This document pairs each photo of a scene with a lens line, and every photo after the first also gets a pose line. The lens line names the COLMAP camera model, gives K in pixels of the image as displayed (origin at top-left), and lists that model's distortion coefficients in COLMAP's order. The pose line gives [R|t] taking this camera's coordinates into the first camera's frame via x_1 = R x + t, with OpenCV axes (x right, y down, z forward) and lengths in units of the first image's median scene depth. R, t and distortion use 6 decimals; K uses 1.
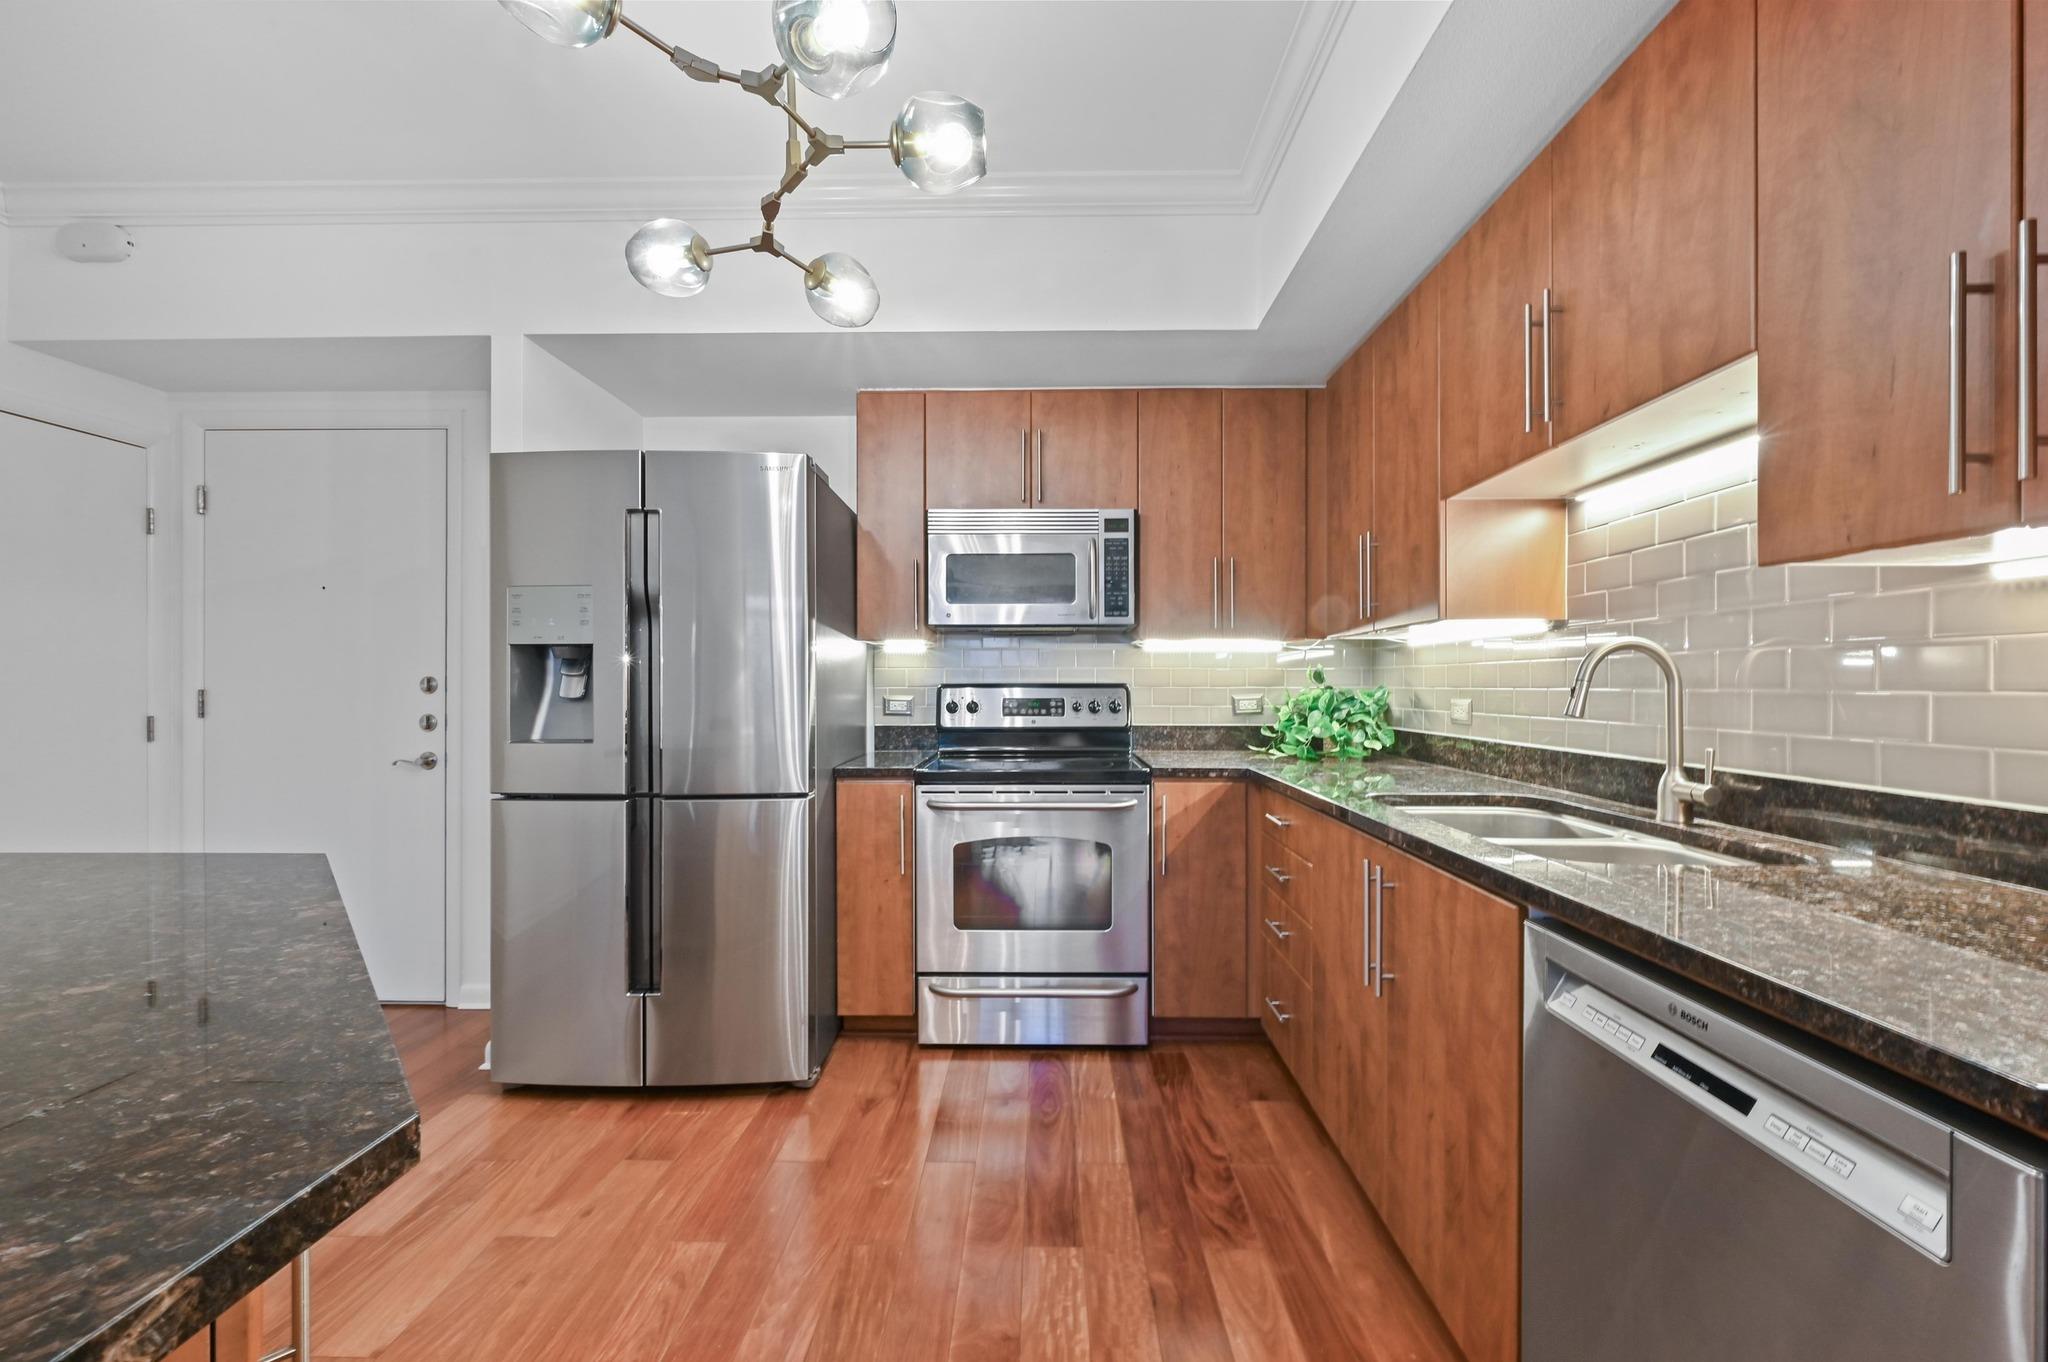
lens RADIAL K [[807.9, 0, 1028.6], [0, 807.9, 684.0], [0, 0, 1]] dist [-0.000995, 0.000483]
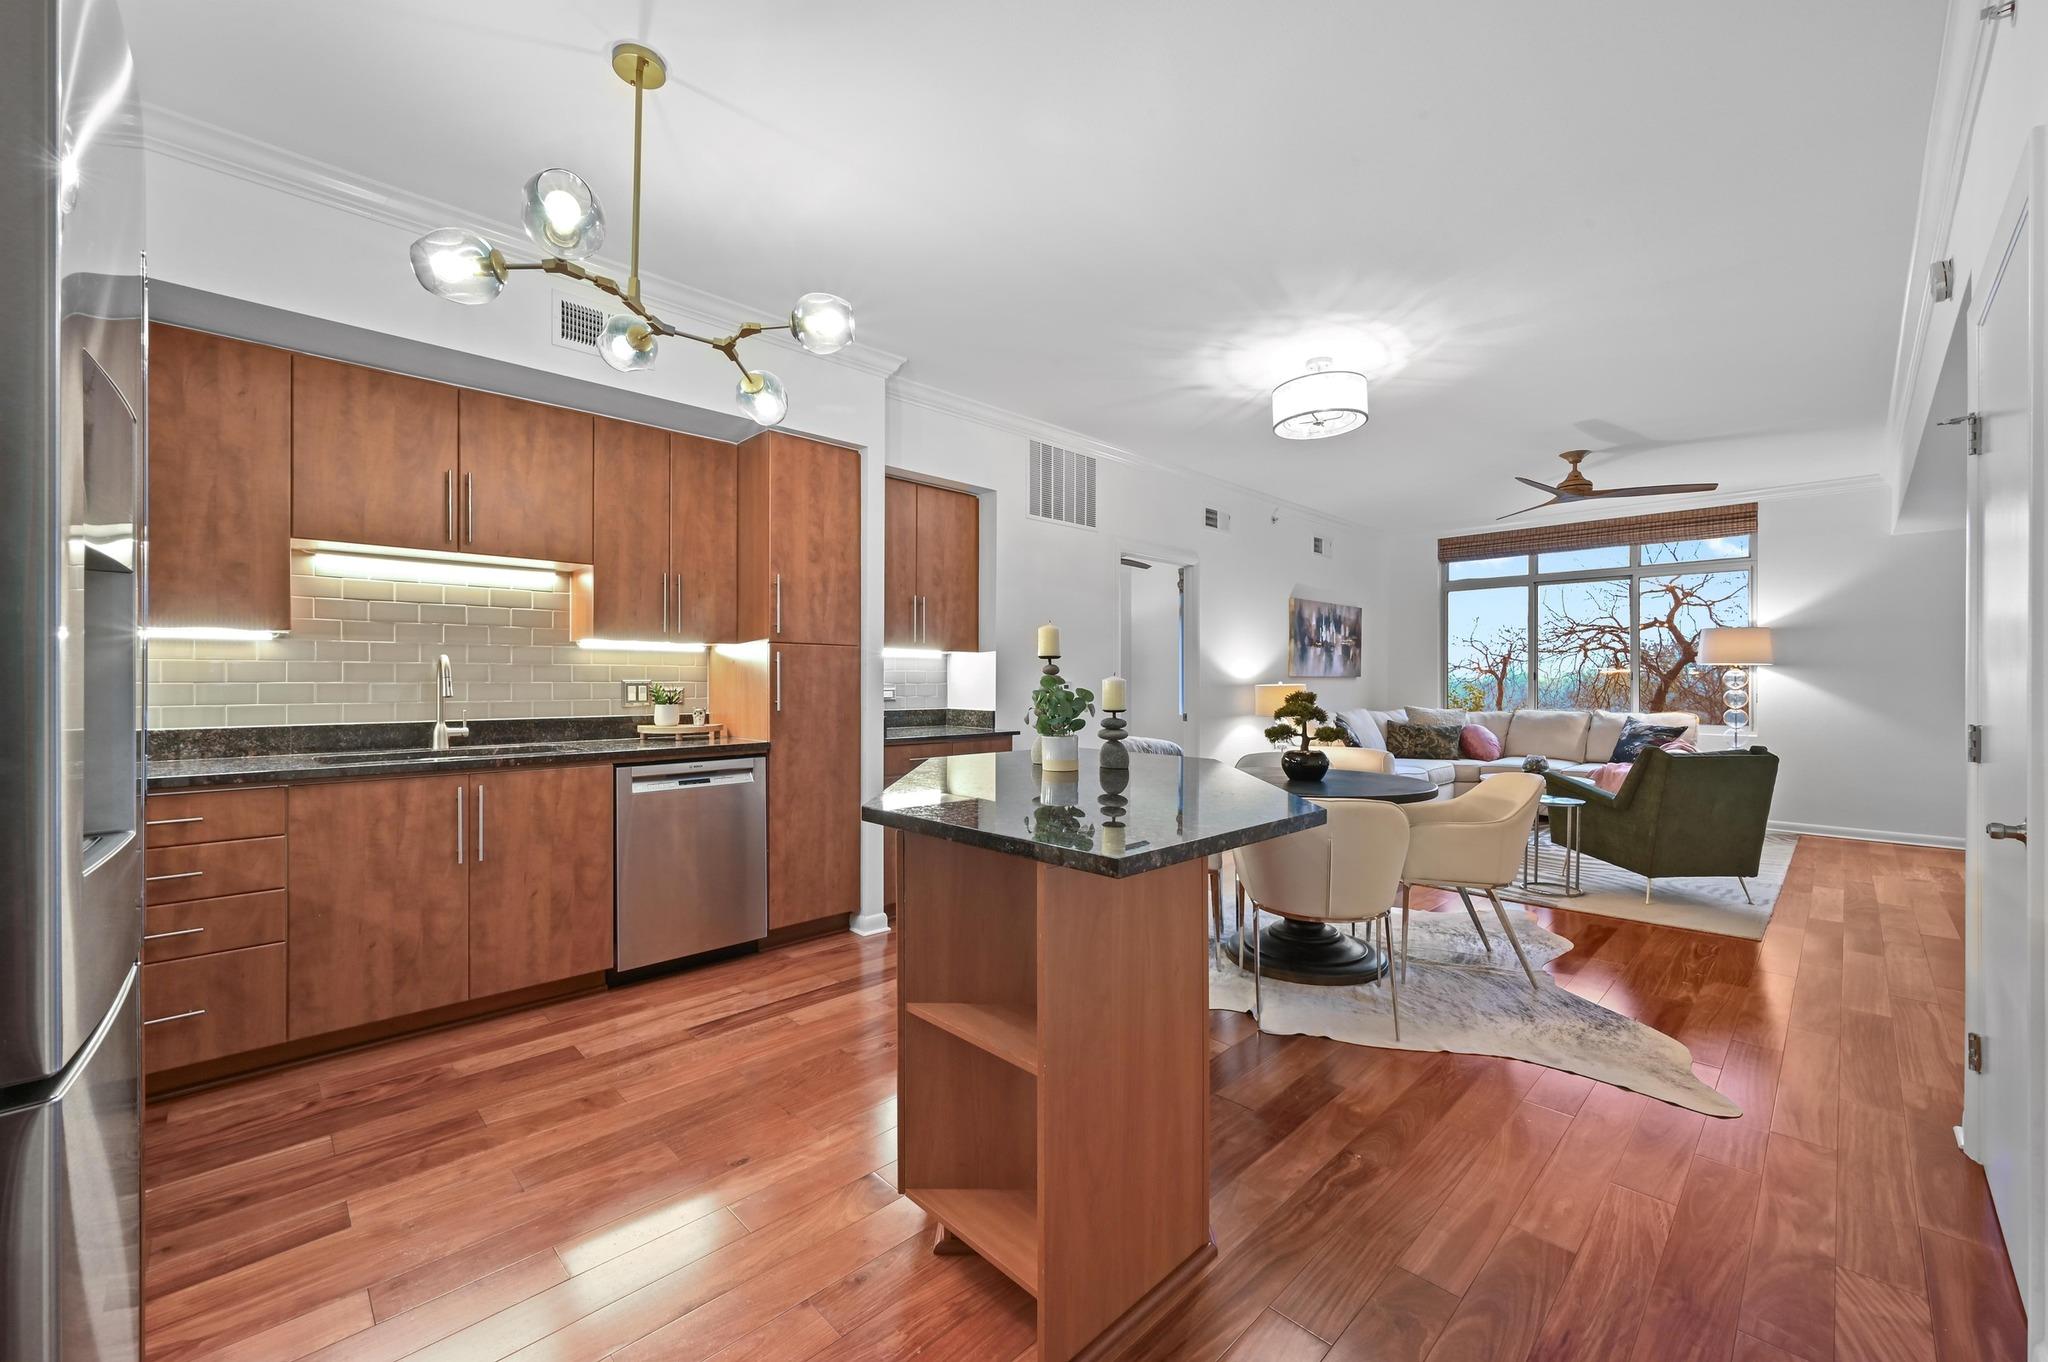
lens RADIAL K [[807.9, 0, 1027.5], [0, 807.9, 678.8], [0, 0, 1]] dist [-0.000995, 0.000483]
pose [[-0.714901, -0.000440, 0.699225, -0.958216], [-0.001383, 0.999999, -0.000785, -0.001134], [-0.699224, -0.001528, -0.714901, 0.847252]]
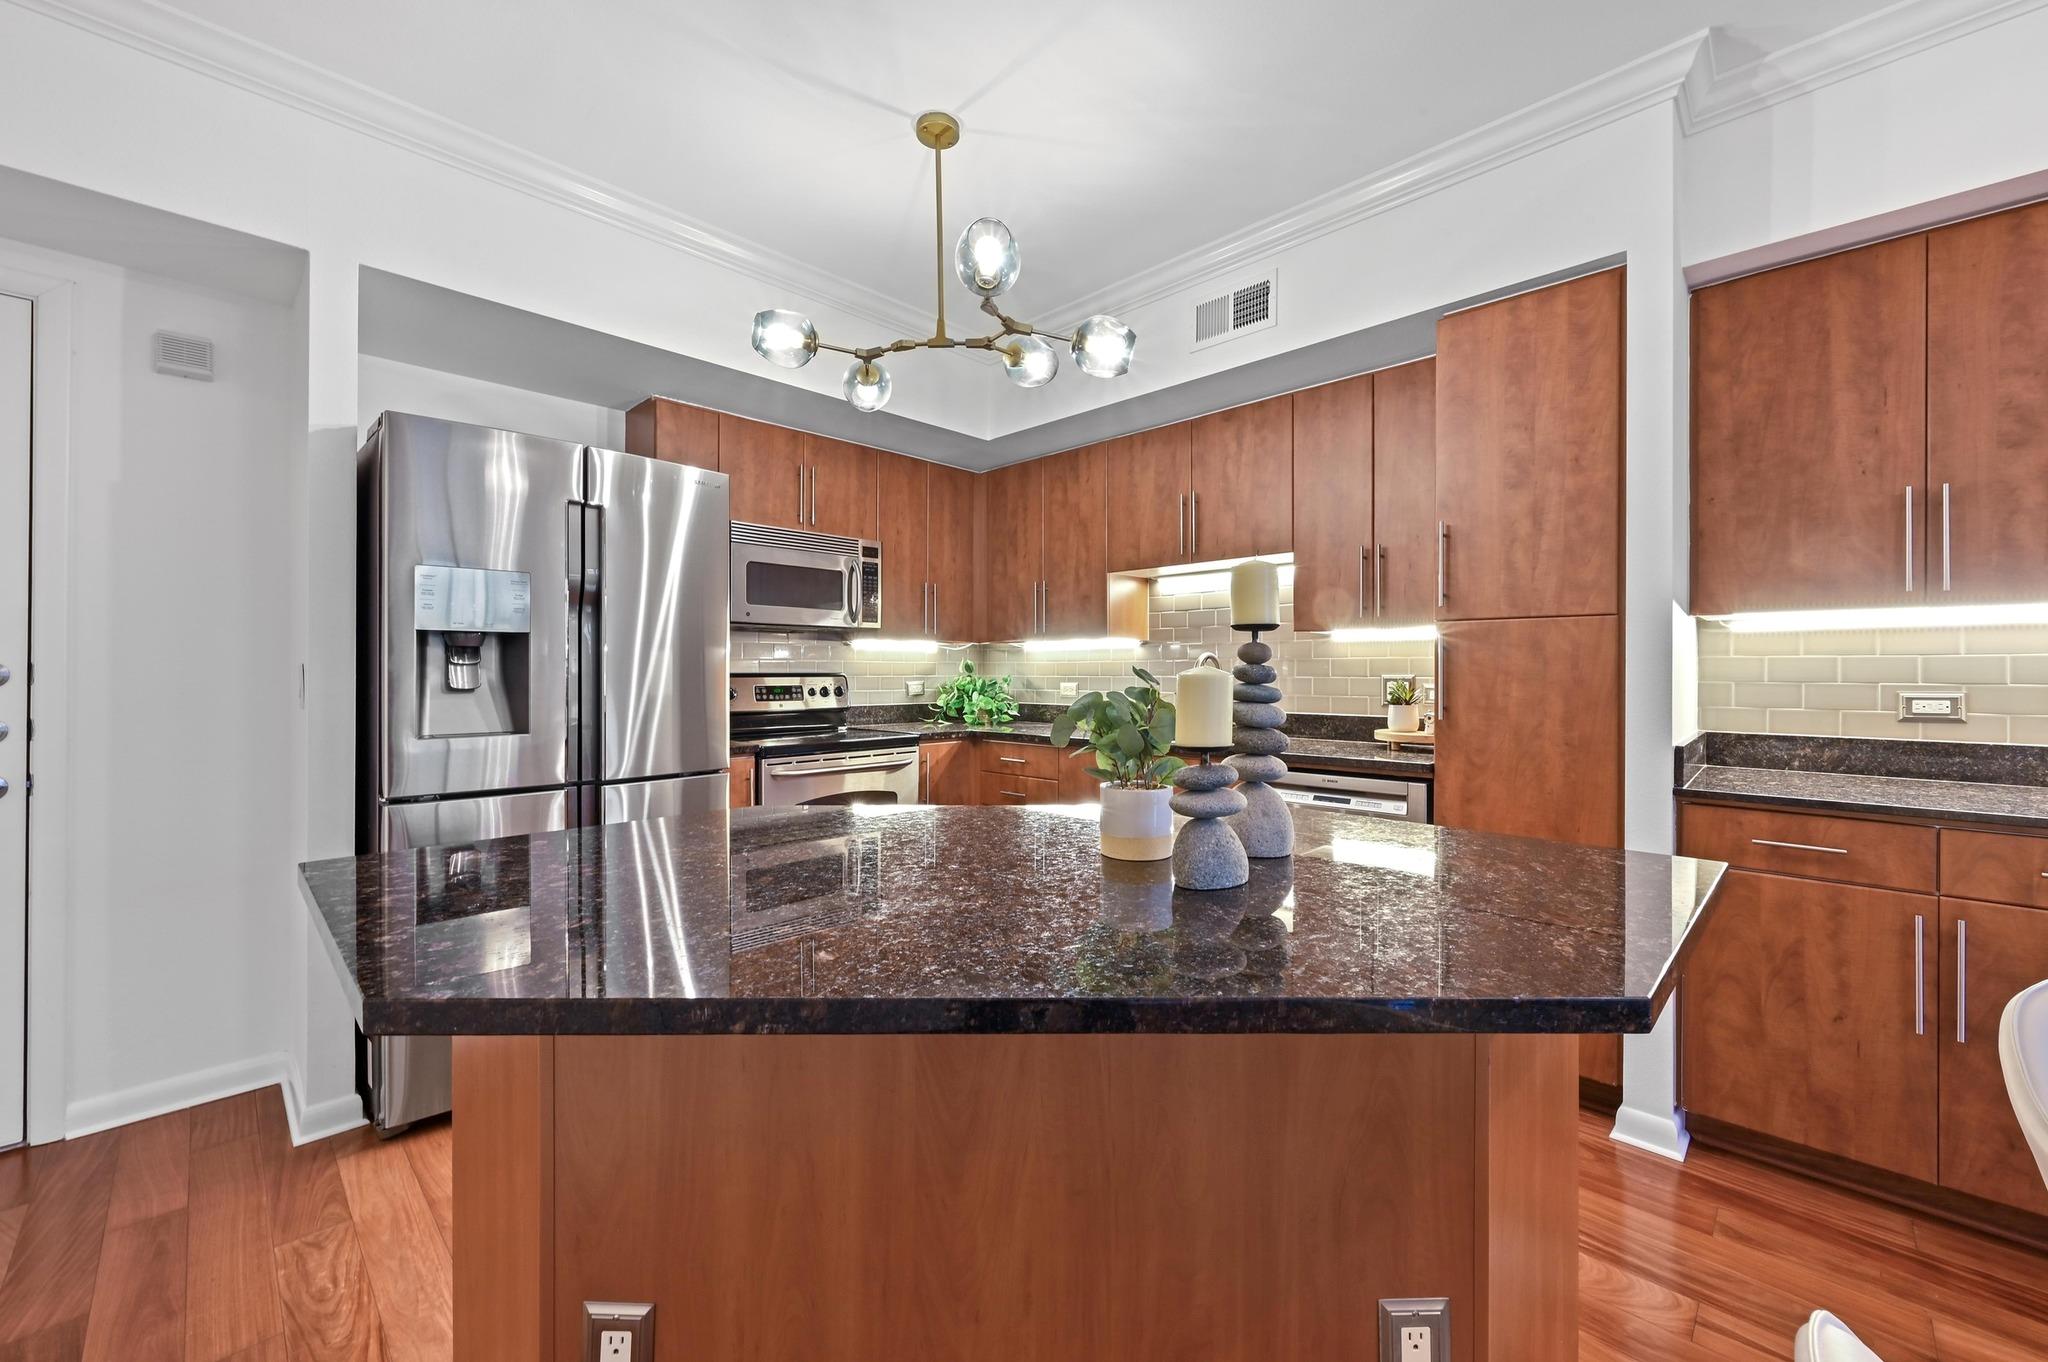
lens RADIAL K [[807.9, 0, 1033.3], [0, 807.9, 671.9], [0, 0, 1]] dist [-0.000995, 0.000483]
pose [[0.682512, 0.001113, 0.730873, -0.722089], [-0.000711, 0.999999, -0.000859, -0.001877], [-0.730874, 0.000067, 0.682512, -0.094135]]
